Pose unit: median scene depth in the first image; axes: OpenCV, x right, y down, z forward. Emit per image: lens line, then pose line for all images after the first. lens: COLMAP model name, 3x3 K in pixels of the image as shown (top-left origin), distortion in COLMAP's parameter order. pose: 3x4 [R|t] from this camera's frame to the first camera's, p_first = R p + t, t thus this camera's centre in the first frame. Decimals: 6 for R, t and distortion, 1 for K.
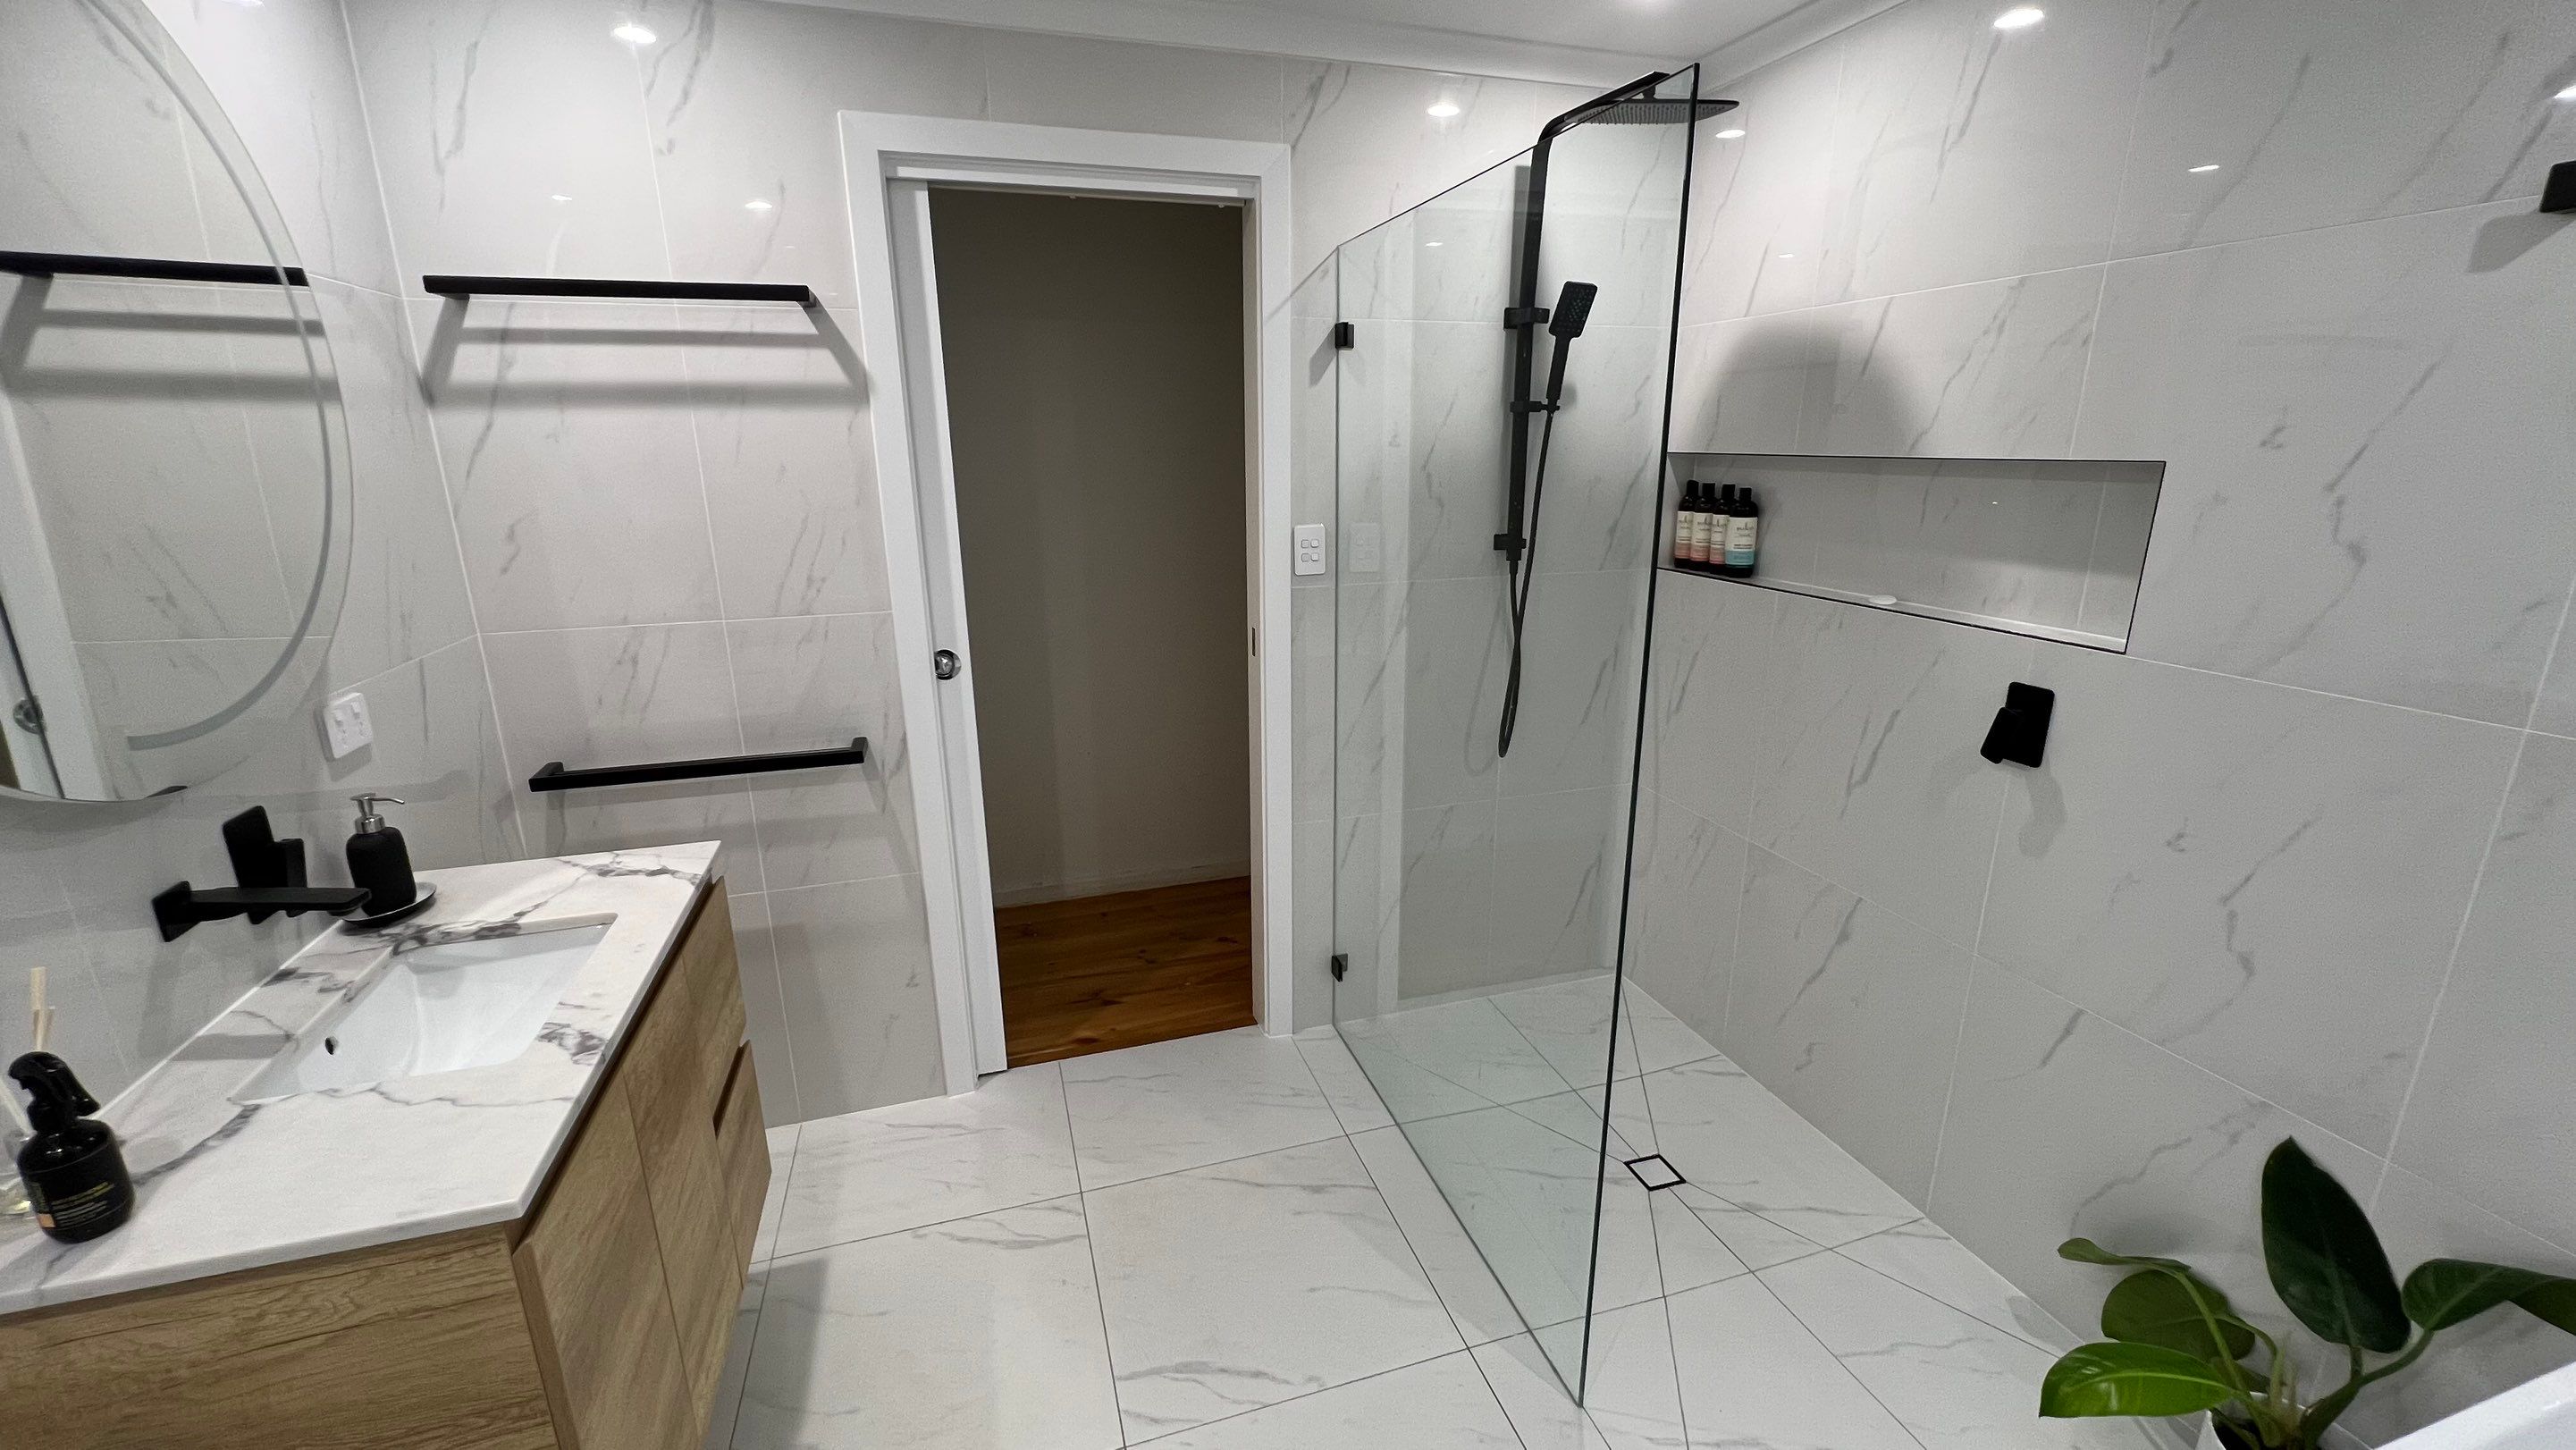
lens RADIAL K [[1031.4, 0, 1280.7], [0, 1031.4, 720.4], [0, 0, 1]] dist [-0.003664, 0.002023]
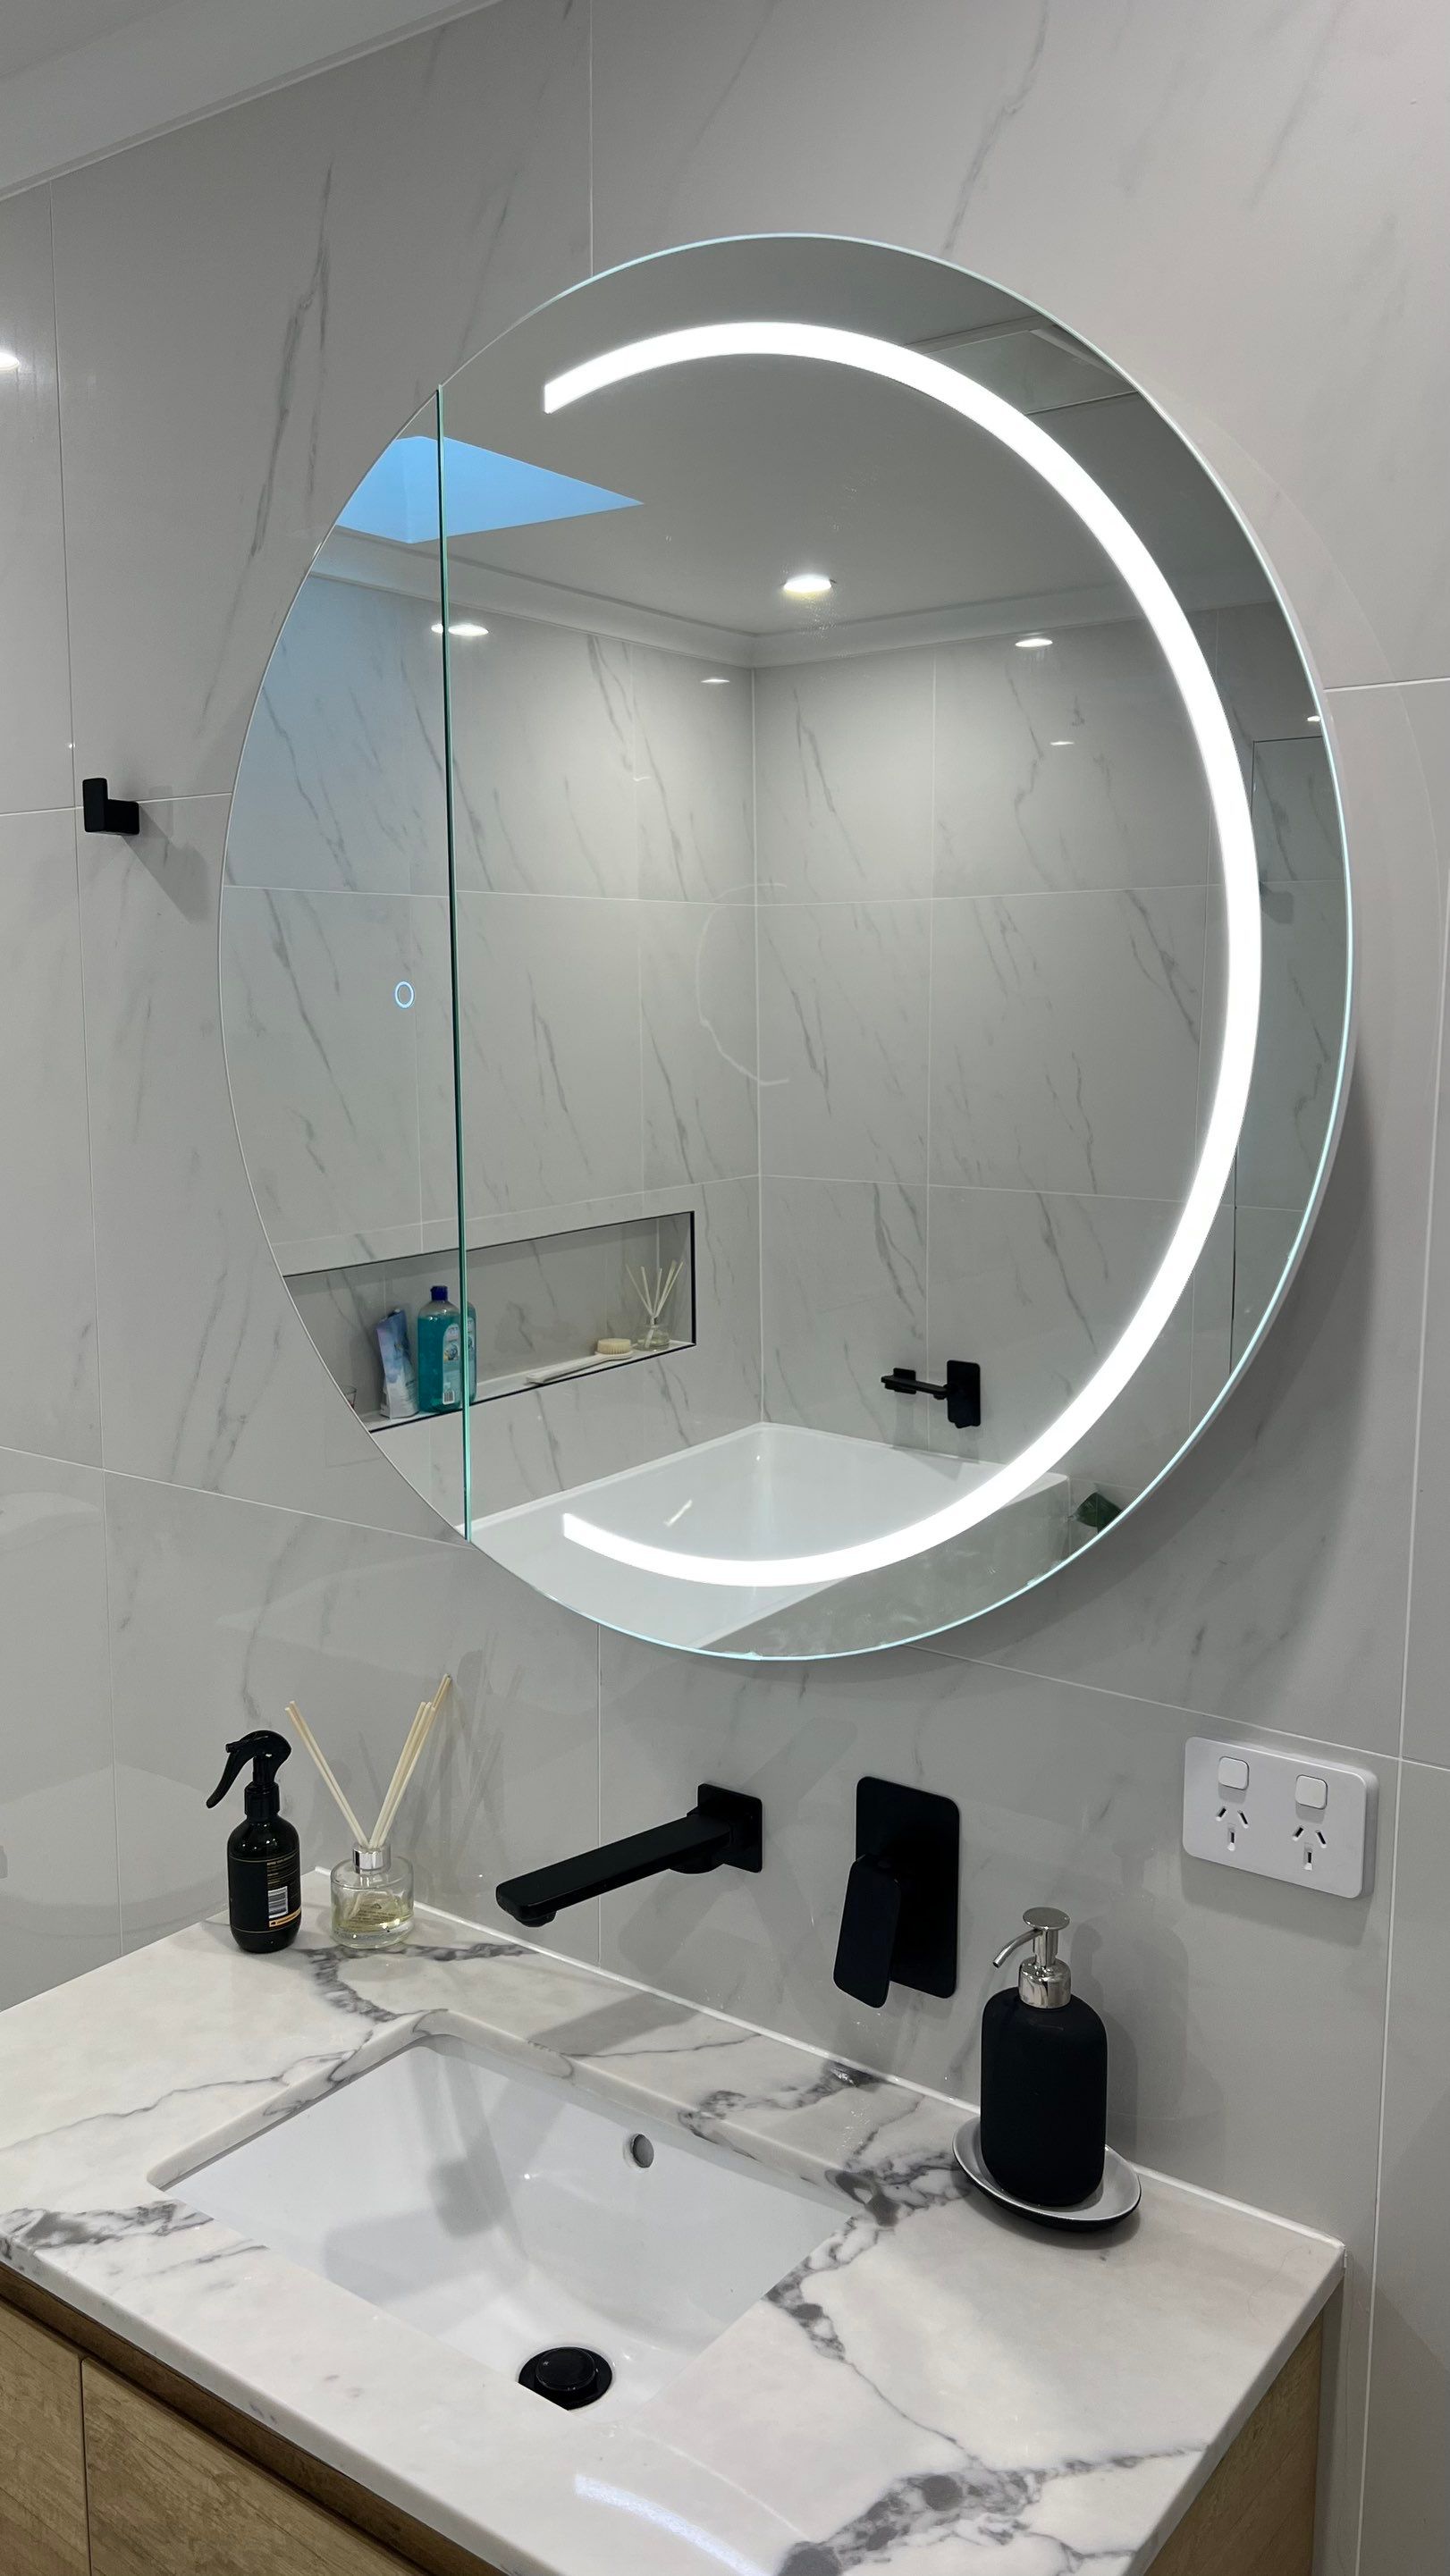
lens RADIAL K [[1943.0, 0, 744.3], [0, 1943.0, 1294.8], [0, 0, 1]] dist [0.065106, -0.085301]
pose [[-0.796957, 0.084700, -0.598068, -0.226360], [-0.162050, 0.923843, 0.346777, -0.309935], [0.581893, 0.373283, -0.722537, 1.014543]]
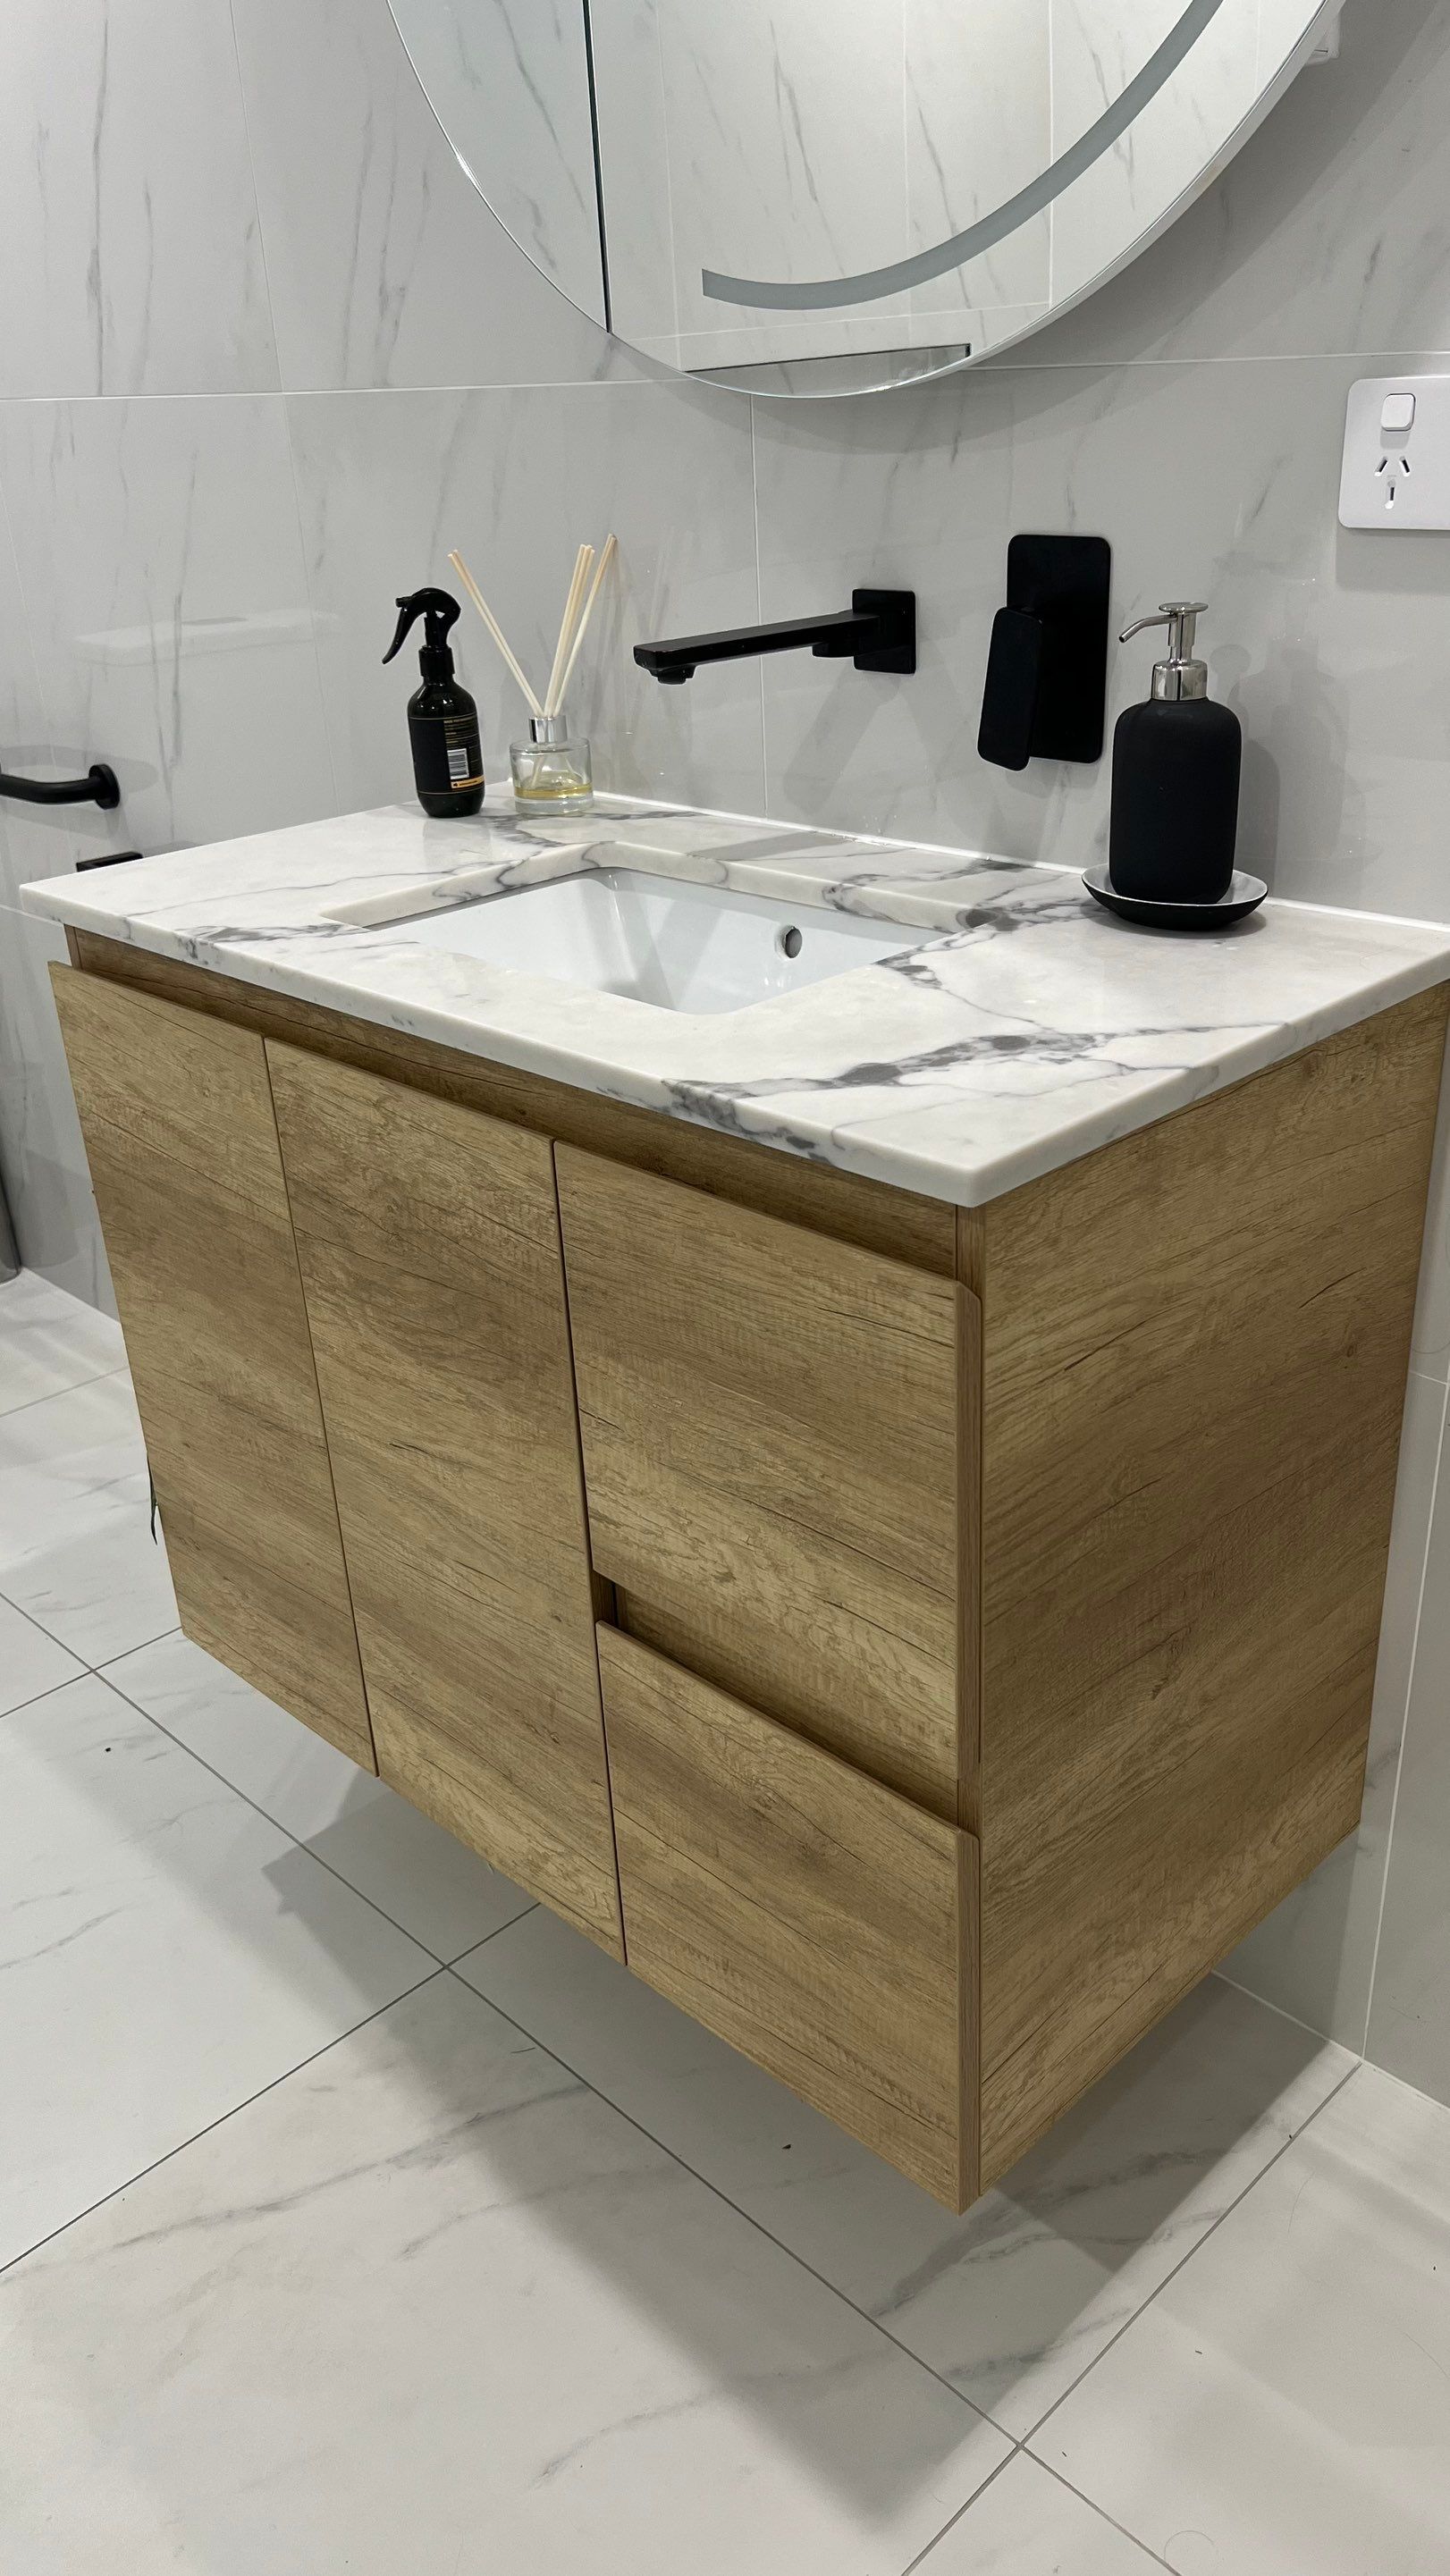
lens RADIAL K [[1943.0, 0, 742.8], [0, 1943.0, 1299.2], [0, 0, 1]] dist [0.065106, -0.085301]
pose [[-0.882711, 0.242273, -0.402647, -0.251202], [-0.078360, 0.768964, 0.634472, -0.140351], [0.463336, 0.591607, -0.659789, 1.139481]]
